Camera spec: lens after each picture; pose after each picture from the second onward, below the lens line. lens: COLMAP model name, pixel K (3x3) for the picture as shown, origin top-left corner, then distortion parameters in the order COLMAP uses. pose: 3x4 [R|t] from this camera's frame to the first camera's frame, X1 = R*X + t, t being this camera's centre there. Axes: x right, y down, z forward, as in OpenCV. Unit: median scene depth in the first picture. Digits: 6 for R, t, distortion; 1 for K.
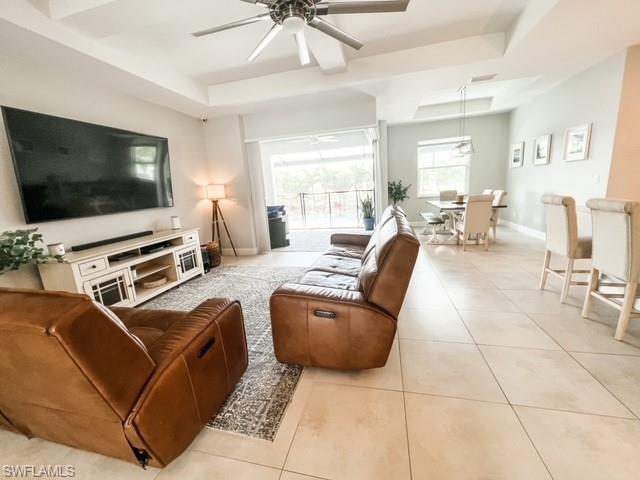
lens RADIAL K [[260.2, 0, 317.4], [0, 260.2, 237.8], [0, 0, 1]] dist [-0.001588, 0.000803]
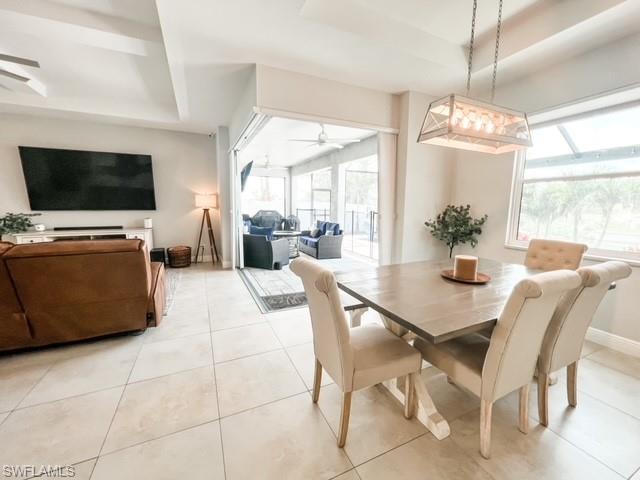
lens RADIAL K [[260.2, 0, 317.6], [0, 260.2, 239.6], [0, 0, 1]] dist [-0.001588, 0.000803]
pose [[0.623538, 0.179425, -0.760925, 0.938026], [-0.201527, 0.977303, 0.065307, -0.230938], [0.755372, 0.112626, 0.645545, 0.847141]]
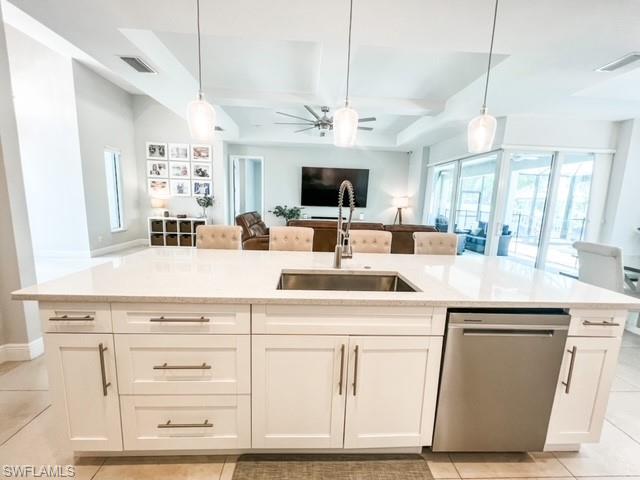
lens RADIAL K [[260.2, 0, 320.4], [0, 260.2, 238.0], [0, 0, 1]] dist [-0.001588, 0.000803]
pose [[0.285823, 0.219451, -0.932817, 1.091993], [-0.238922, 0.959004, 0.152404, -0.123998], [0.928020, 0.179310, 0.326537, 0.193650]]
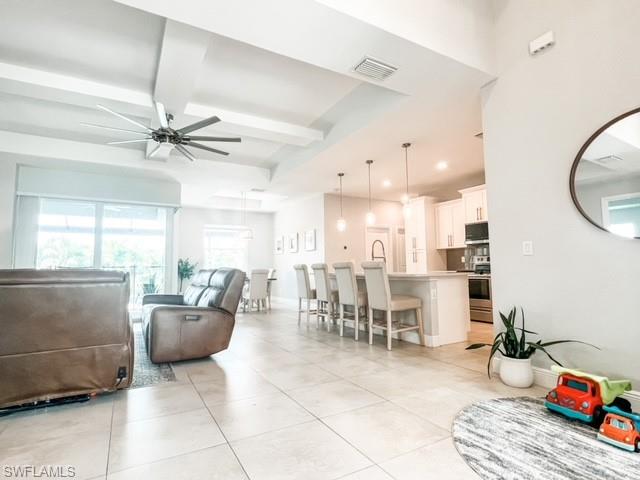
lens RADIAL K [[337.0, 0, 317.0], [0, 337.0, 242.8], [0, 0, 1]] dist [-0.002407, 0.000541]
pose [[0.727178, 0.111677, 0.677304, -0.373111], [0.095137, 0.960760, -0.260556, 0.197897], [-0.679824, 0.253907, 0.688019, -0.455080]]
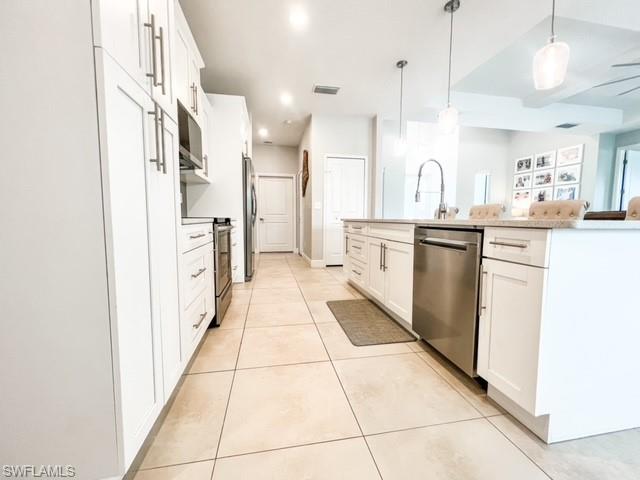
lens RADIAL K [[260.2, 0, 317.4], [0, 260.2, 238.1], [0, 0, 1]] dist [-0.001588, 0.000803]
pose [[-0.907415, 0.098722, -0.408474, 1.216258], [-0.021454, 0.959864, 0.279643, -0.139805], [0.419687, 0.262516, -0.868878, 0.760118]]
